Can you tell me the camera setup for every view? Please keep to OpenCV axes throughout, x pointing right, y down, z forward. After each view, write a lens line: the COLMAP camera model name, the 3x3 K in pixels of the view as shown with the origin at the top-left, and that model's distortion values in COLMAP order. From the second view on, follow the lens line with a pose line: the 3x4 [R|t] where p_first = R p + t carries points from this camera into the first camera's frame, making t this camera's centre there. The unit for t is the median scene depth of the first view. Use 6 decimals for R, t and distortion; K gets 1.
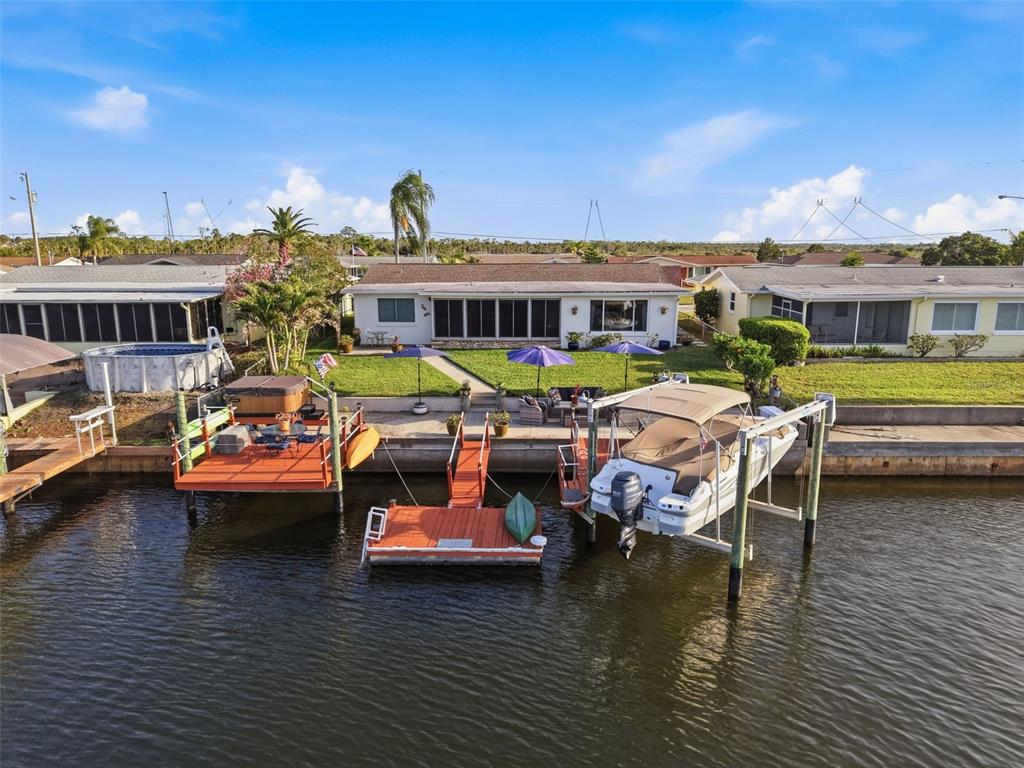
lens RADIAL K [[678.5, 0, 509.3], [0, 678.5, 383.6], [0, 0, 1]] dist [0.101813, -0.131505]
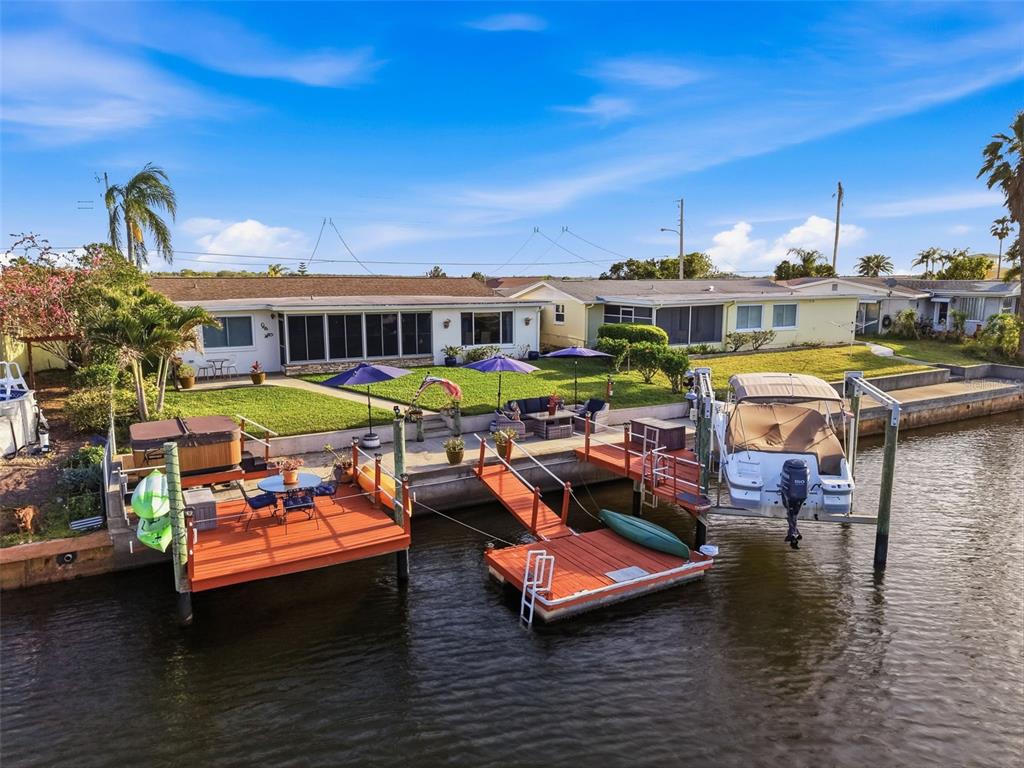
lens RADIAL K [[678.5, 0, 509.3], [0, 678.5, 383.6], [0, 0, 1]] dist [0.101813, -0.131505]
pose [[0.863207, -0.077016, 0.498940, -0.299931], [0.100385, 0.994745, -0.020125, 0.001077], [-0.494768, 0.067458, 0.866403, 0.158491]]
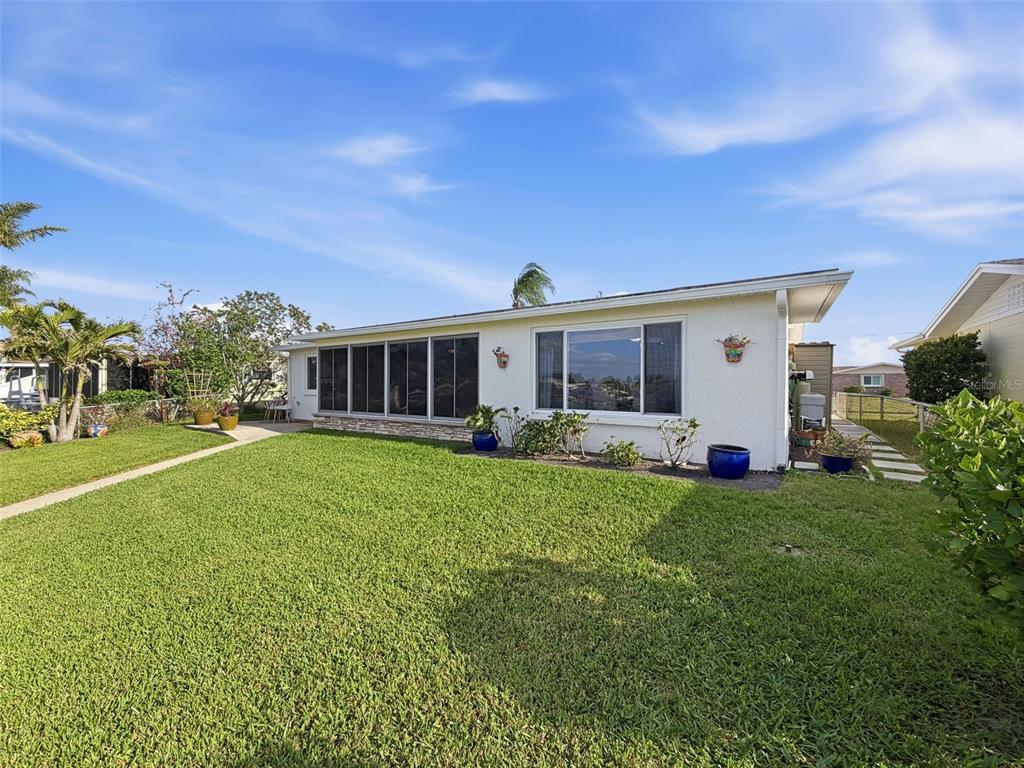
lens RADIAL K [[408.3, 0, 509.6], [0, 408.3, 384.6], [0, 0, 1]] dist [0.000905, -0.000040]
pose [[0.840215, 0.001993, -0.542249, 0.240276], [-0.114597, 0.978060, -0.173974, -0.047145], [0.530005, 0.208315, 0.822009, 0.794895]]
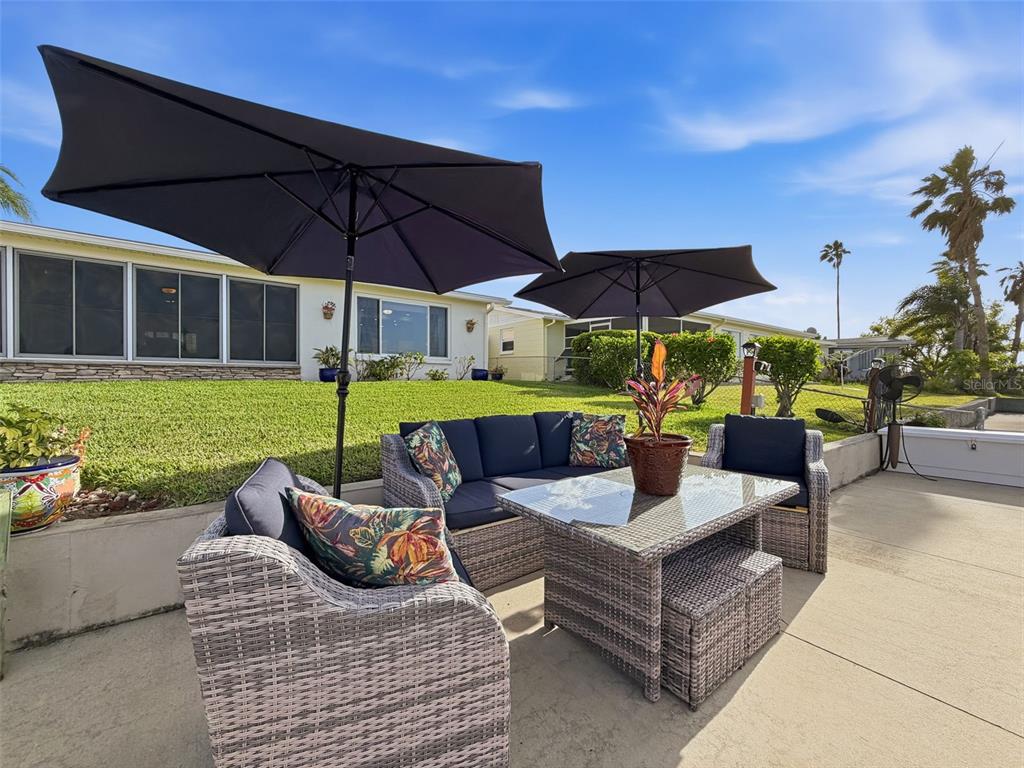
lens RADIAL K [[408.3, 0, 509.6], [0, 408.3, 384.6], [0, 0, 1]] dist [0.000905, -0.000040]
pose [[0.785095, -0.001422, 0.619374, 0.009749], [0.118037, 0.982014, -0.147365, 0.011939], [-0.608024, 0.188805, 0.771141, 0.681183]]
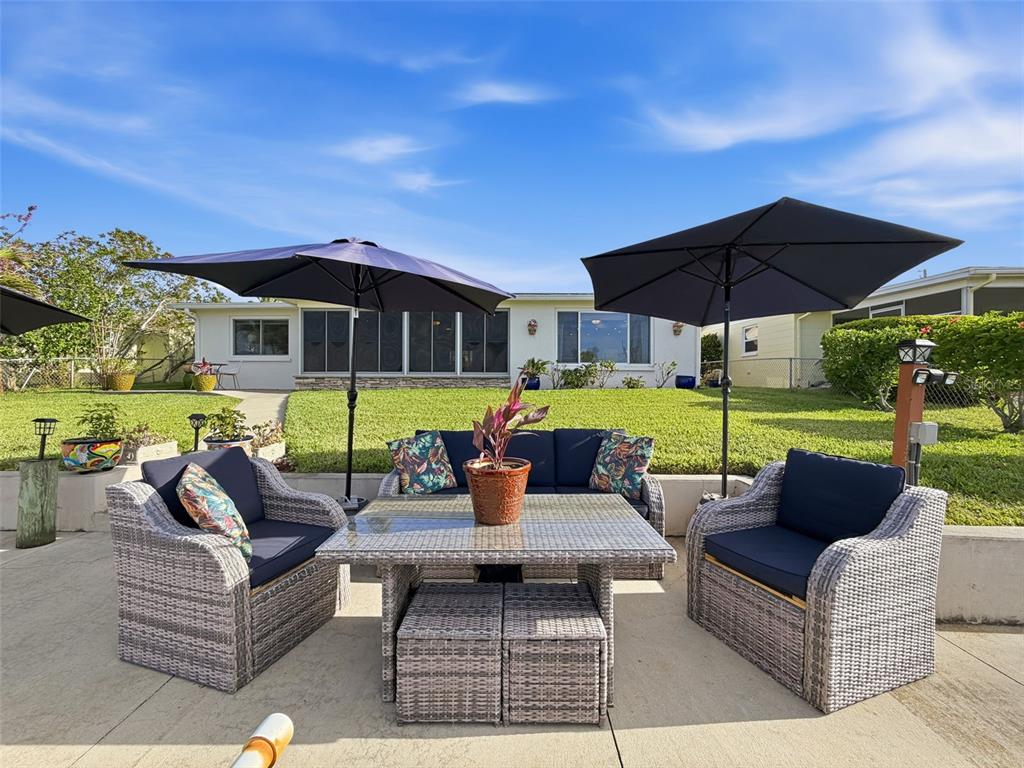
lens RADIAL K [[408.3, 0, 509.6], [0, 408.3, 384.6], [0, 0, 1]] dist [0.000905, -0.000040]
pose [[0.999898, 0.003568, 0.013807, 0.070864], [-0.000783, 0.980469, -0.196671, 0.013884], [-0.014239, 0.196641, 0.980372, 0.653749]]
